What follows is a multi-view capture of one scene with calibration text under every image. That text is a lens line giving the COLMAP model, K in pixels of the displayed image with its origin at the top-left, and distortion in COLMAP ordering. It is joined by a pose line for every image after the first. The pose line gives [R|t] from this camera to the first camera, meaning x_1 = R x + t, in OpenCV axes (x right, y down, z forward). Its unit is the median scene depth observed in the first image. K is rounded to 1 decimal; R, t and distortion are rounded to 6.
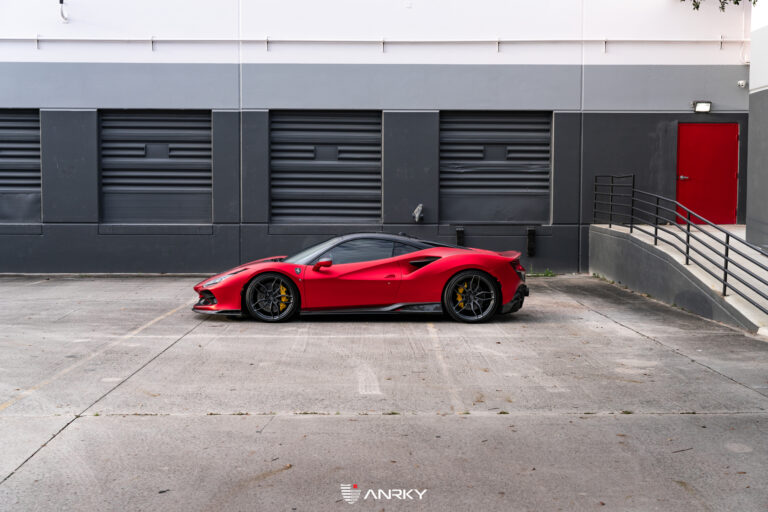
lens RADIAL K [[1087.2, 0, 384.4], [0, 1087.2, 254.8], [0, 0, 1]] dist [0.007360, 0.049451]
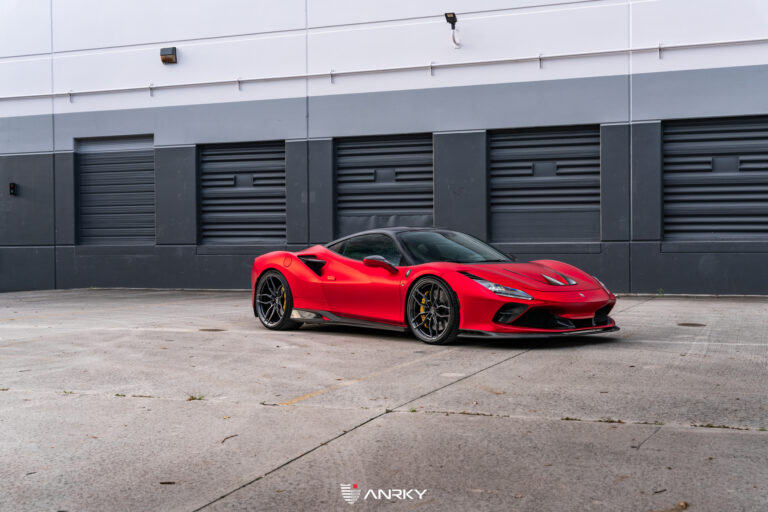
lens RADIAL K [[968.0, 0, 385.2], [0, 968.0, 255.8], [0, 0, 1]] dist [0.011938, -0.011400]
pose [[0.926241, -0.005892, -0.376885, -0.011713], [-0.012392, 0.998861, -0.046070, 0.025784], [0.376728, 0.047343, 0.925114, 0.134857]]
